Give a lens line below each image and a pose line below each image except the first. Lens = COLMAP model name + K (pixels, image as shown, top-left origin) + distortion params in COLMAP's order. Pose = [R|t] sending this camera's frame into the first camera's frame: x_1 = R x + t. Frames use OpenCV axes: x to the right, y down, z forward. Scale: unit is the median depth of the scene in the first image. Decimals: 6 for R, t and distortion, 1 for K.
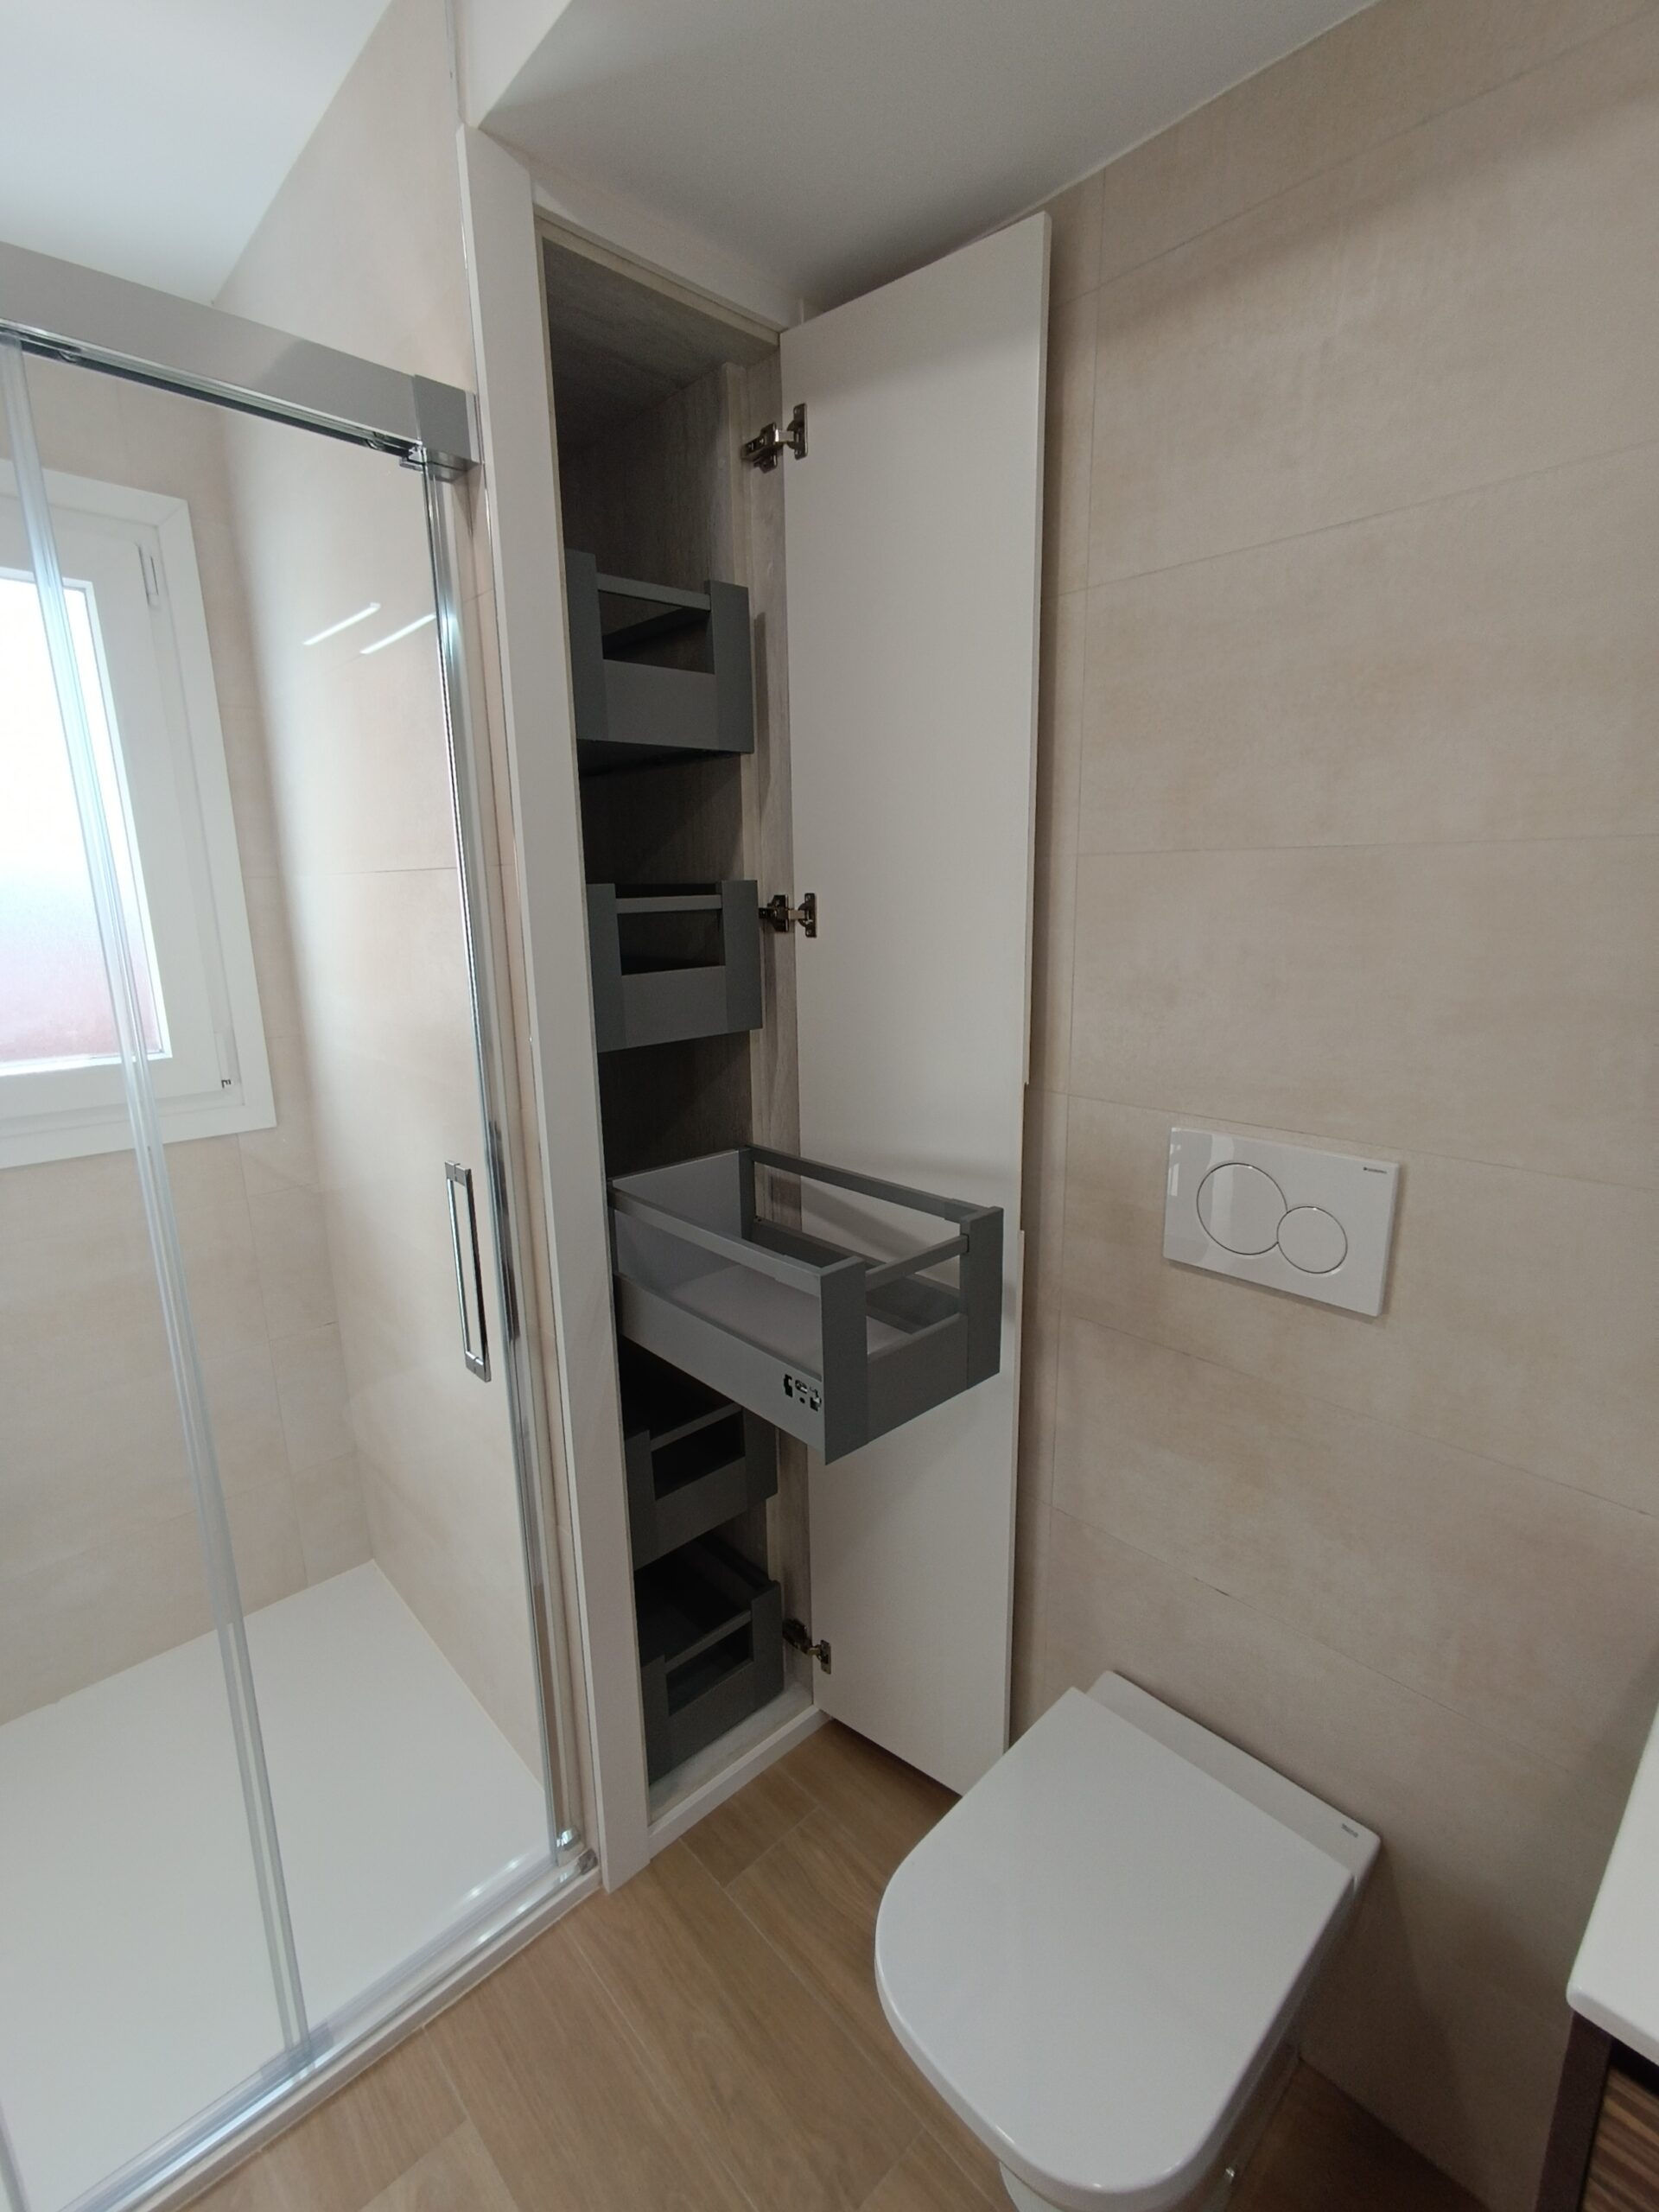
lens RADIAL K [[972.4, 0, 829.5], [0, 972.4, 1106.0], [0, 0, 1]] dist [-0.019835, 0.006369]
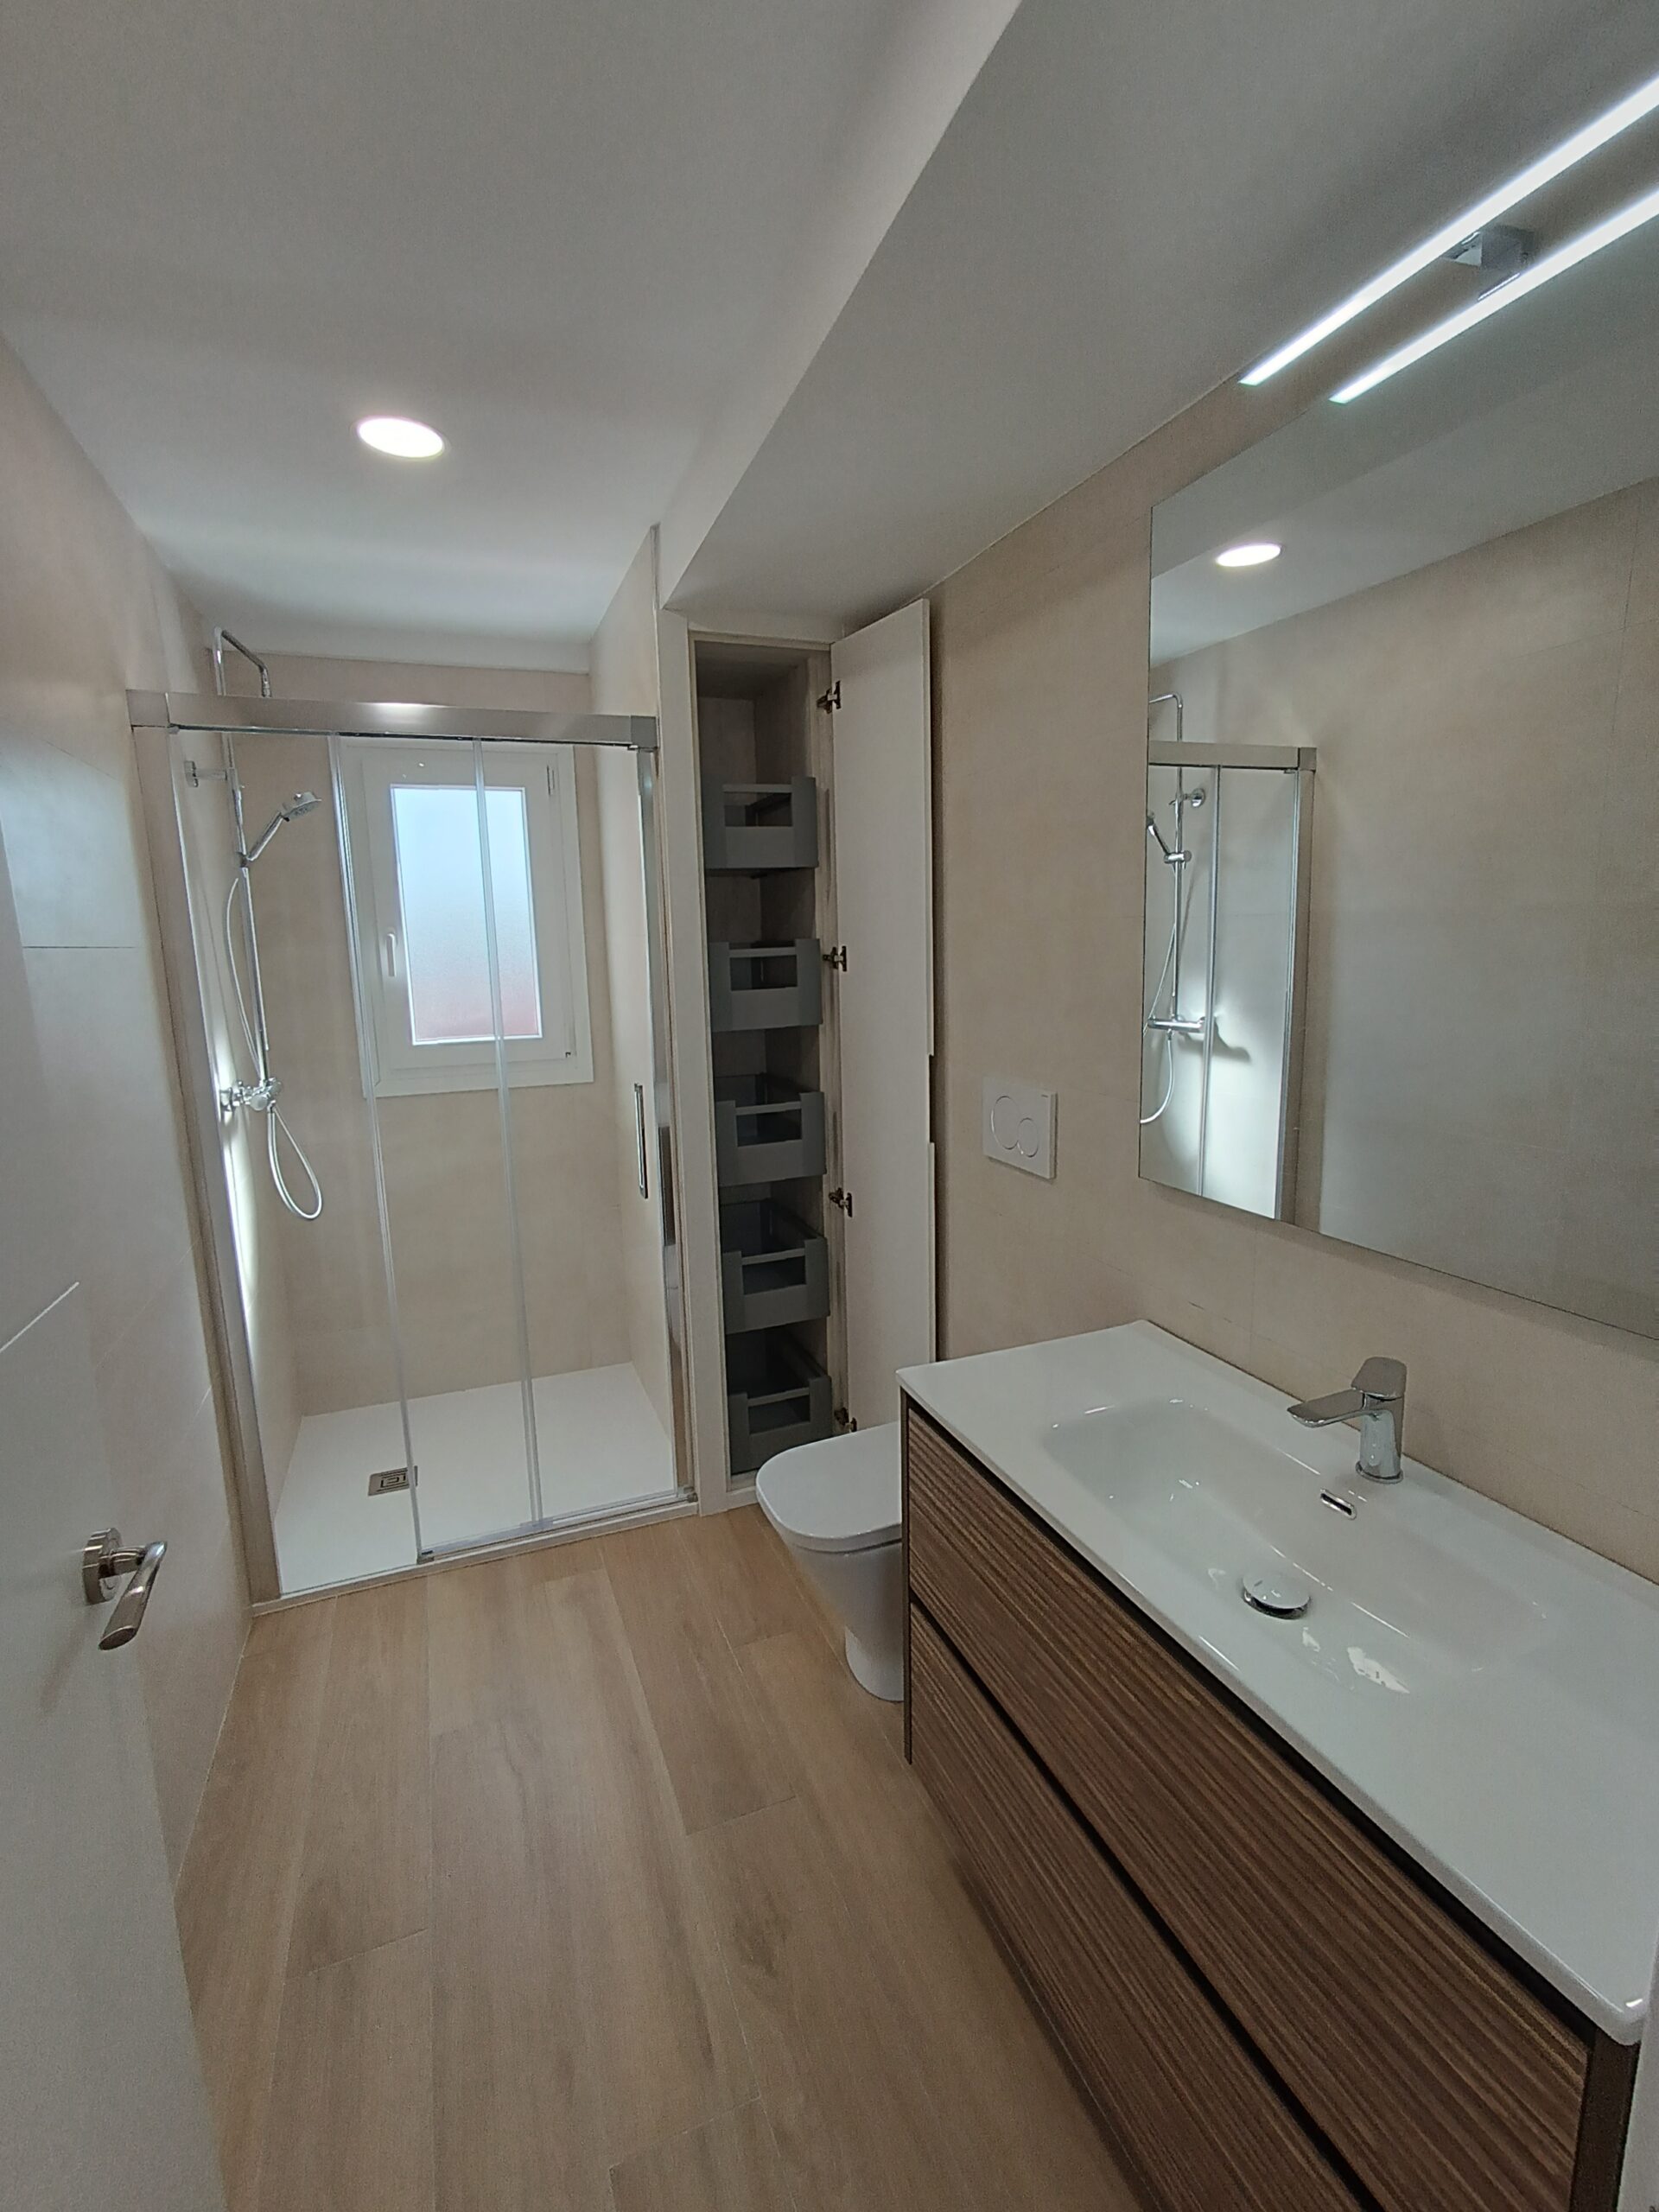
lens RADIAL K [[972.4, 0, 829.5], [0, 972.4, 1106.0], [0, 0, 1]] dist [-0.019835, 0.006369]
pose [[0.933401, 0.056309, -0.354389, 0.626605], [-0.070628, 0.997121, -0.027589, 0.122962], [0.351816, 0.050781, 0.934691, -0.658601]]
